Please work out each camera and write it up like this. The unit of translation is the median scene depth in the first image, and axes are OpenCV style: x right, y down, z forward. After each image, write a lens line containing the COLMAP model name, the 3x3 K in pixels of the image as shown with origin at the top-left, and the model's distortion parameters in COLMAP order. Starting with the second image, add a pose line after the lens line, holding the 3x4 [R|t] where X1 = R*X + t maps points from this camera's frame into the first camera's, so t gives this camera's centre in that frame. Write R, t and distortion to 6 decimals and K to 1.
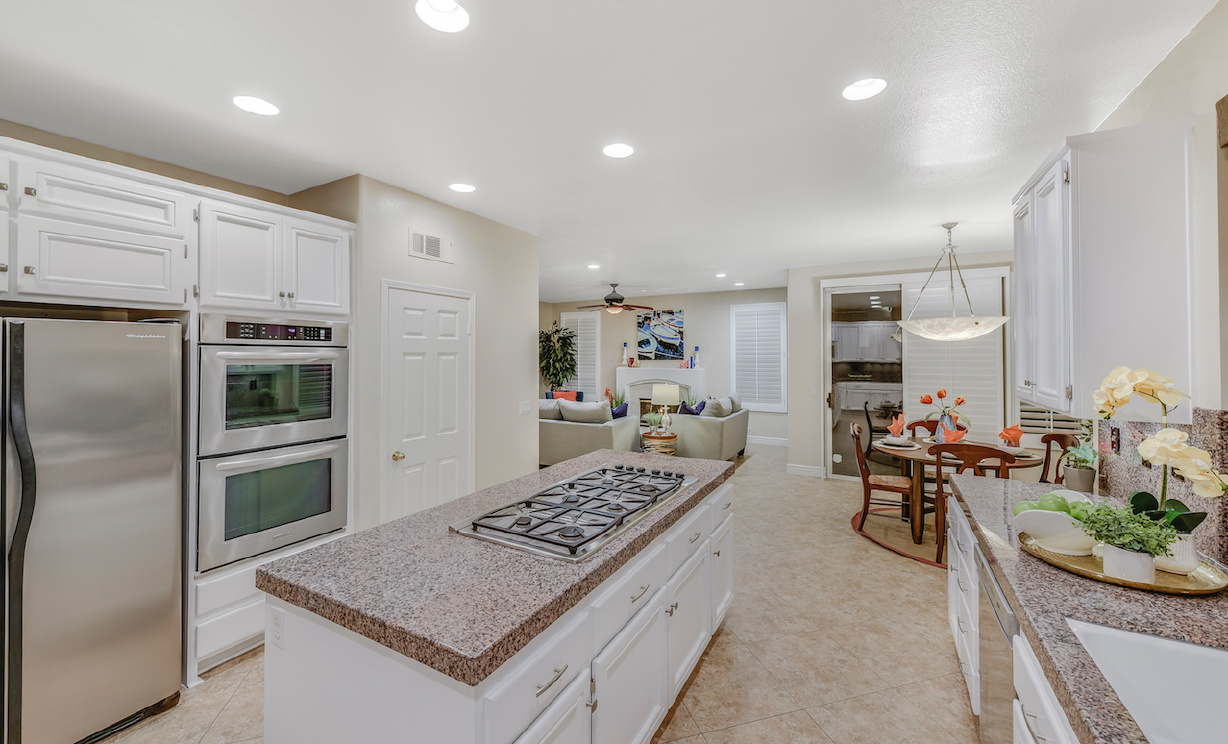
lens RADIAL K [[489.2, 0, 614.3], [0, 489.2, 365.5], [0, 0, 1]] dist [0.011315, 0.000065]
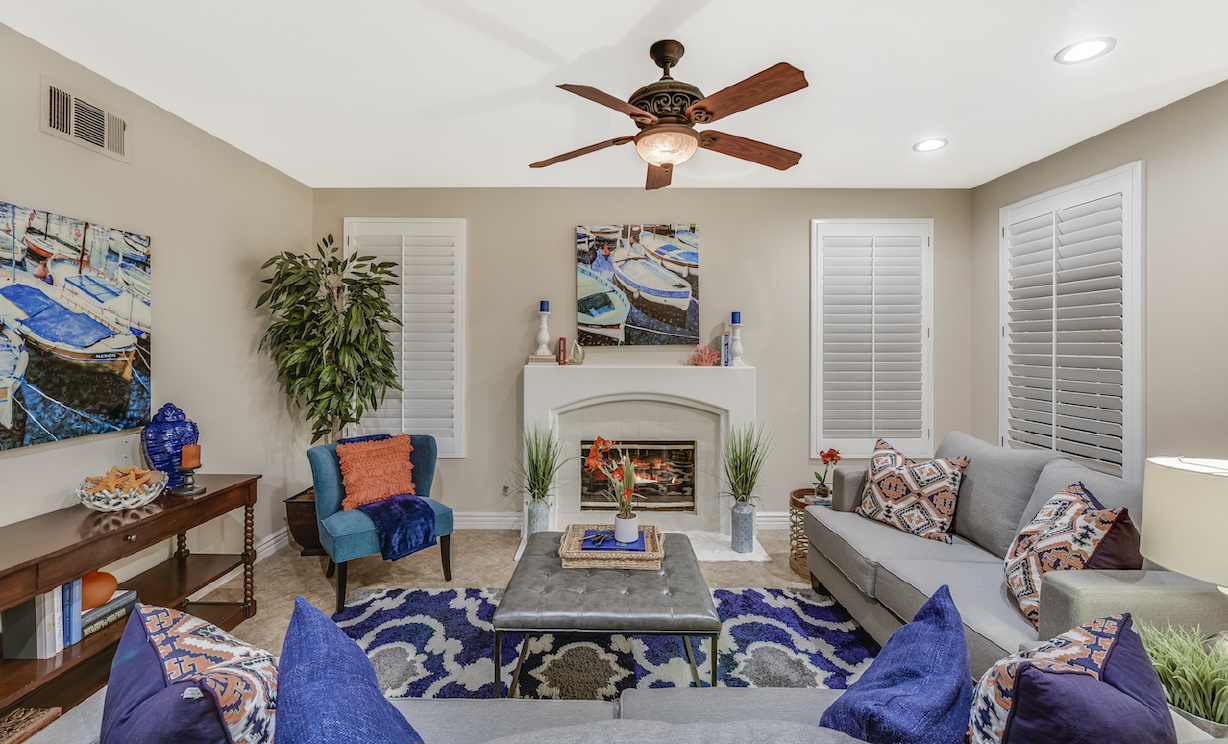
lens RADIAL K [[507.0, 0, 597.0], [0, 507.0, 343.9], [0, 0, 1]] dist [0.000129, -0.000035]
pose [[0.875853, 0.003999, 0.482561, -0.138942], [0.007545, 0.999730, -0.021979, -0.003434], [-0.482519, 0.022891, 0.875586, 0.636938]]
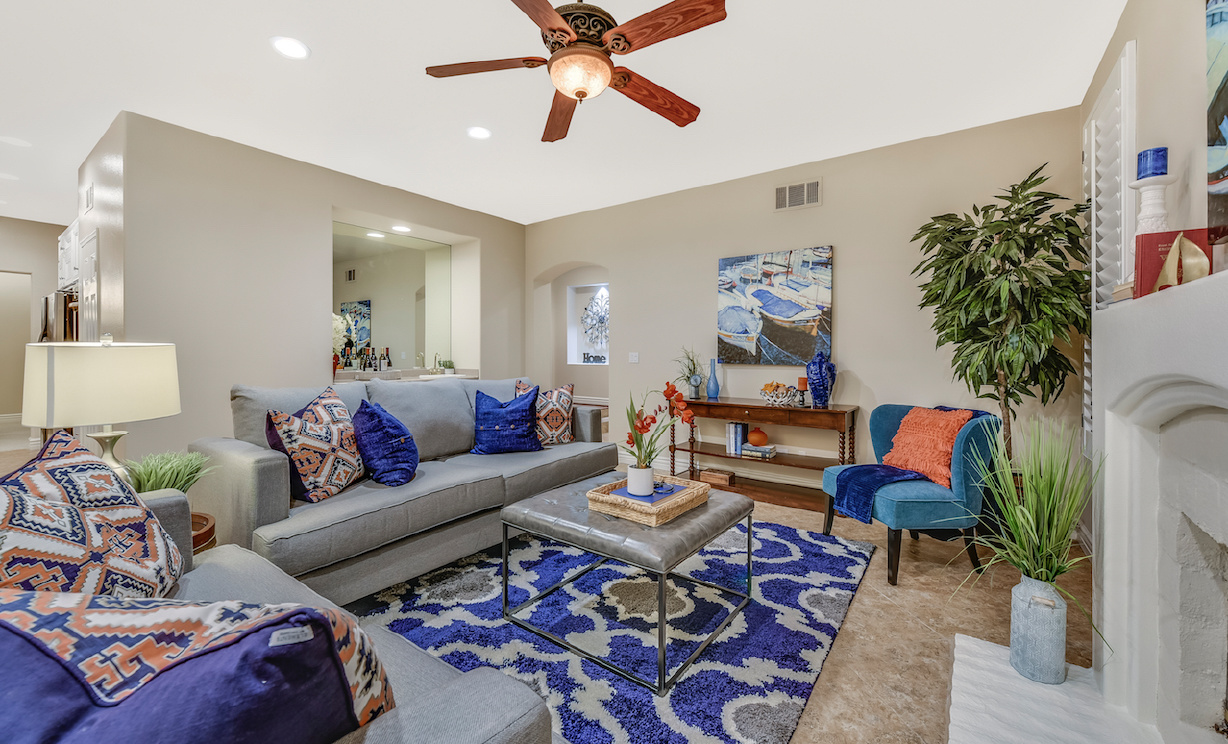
lens RADIAL K [[476.1, 0, 601.6], [0, 476.1, 353.8], [0, 0, 1]] dist [-0.000018, 0.000006]
pose [[-0.134867, 0.003874, -0.990856, 0.205117], [-0.028123, 0.999575, 0.007736, 0.024485], [0.990465, 0.028910, -0.134701, 0.858045]]
